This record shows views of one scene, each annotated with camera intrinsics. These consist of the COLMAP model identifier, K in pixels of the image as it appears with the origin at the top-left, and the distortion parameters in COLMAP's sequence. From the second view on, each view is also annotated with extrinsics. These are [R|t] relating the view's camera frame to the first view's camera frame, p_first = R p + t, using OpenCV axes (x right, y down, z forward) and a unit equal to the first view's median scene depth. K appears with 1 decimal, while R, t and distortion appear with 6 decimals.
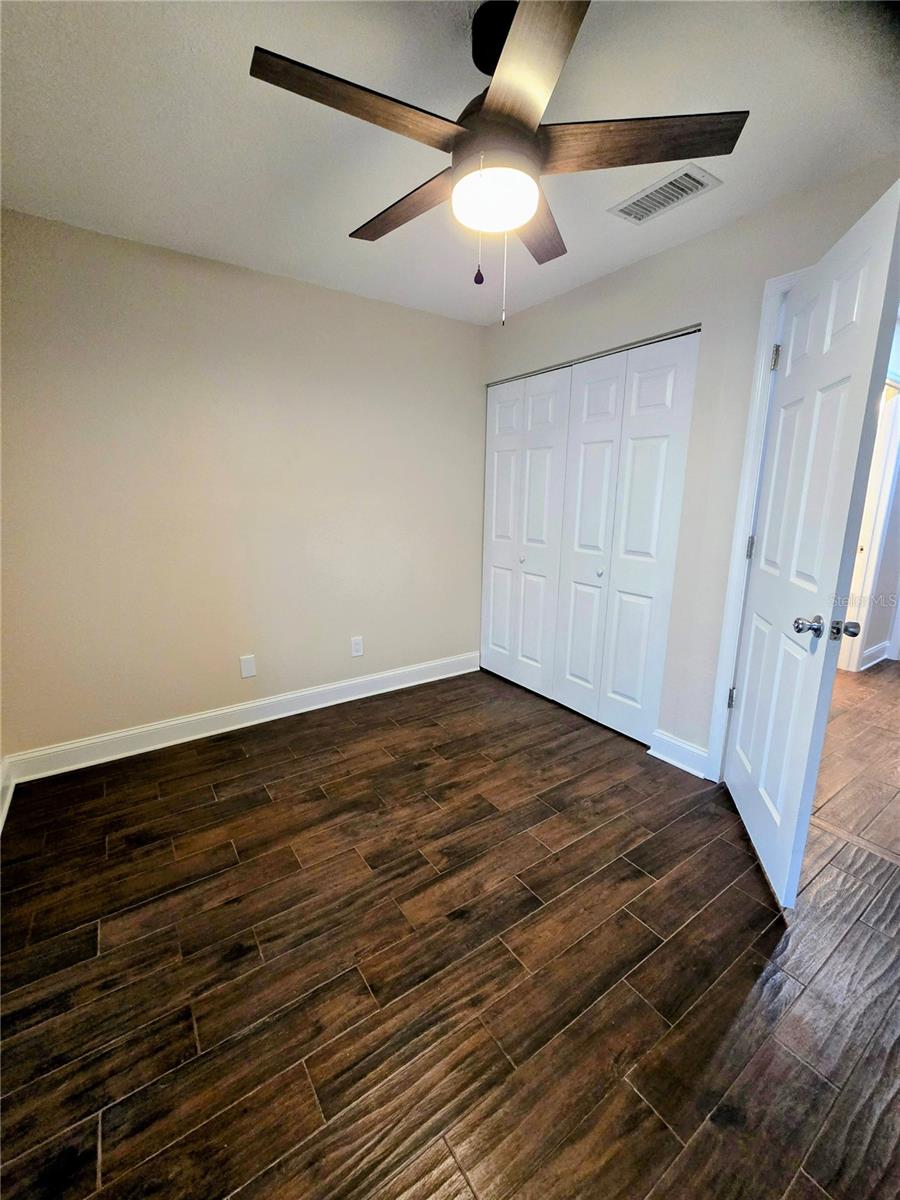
lens RADIAL K [[495.8, 0, 450.0], [0, 495.8, 600.0], [0, 0, 1]] dist [-0.002979, -0.000116]
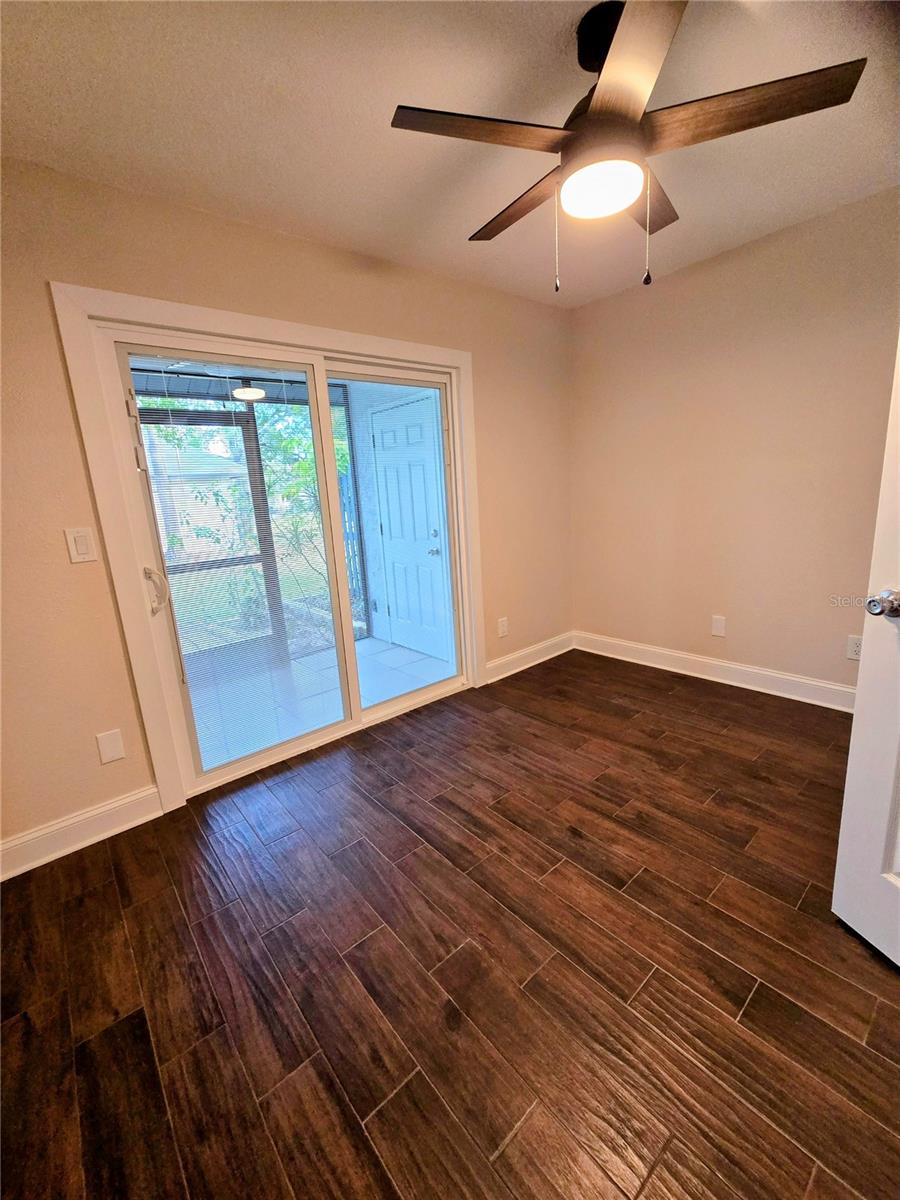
lens RADIAL K [[495.8, 0, 450.0], [0, 495.8, 600.0], [0, 0, 1]] dist [-0.002979, -0.000116]
pose [[0.092504, 0.204584, -0.974468, 0.894208], [-0.148445, 0.970561, 0.189672, -0.061733], [0.984585, 0.127109, 0.120150, 0.444009]]
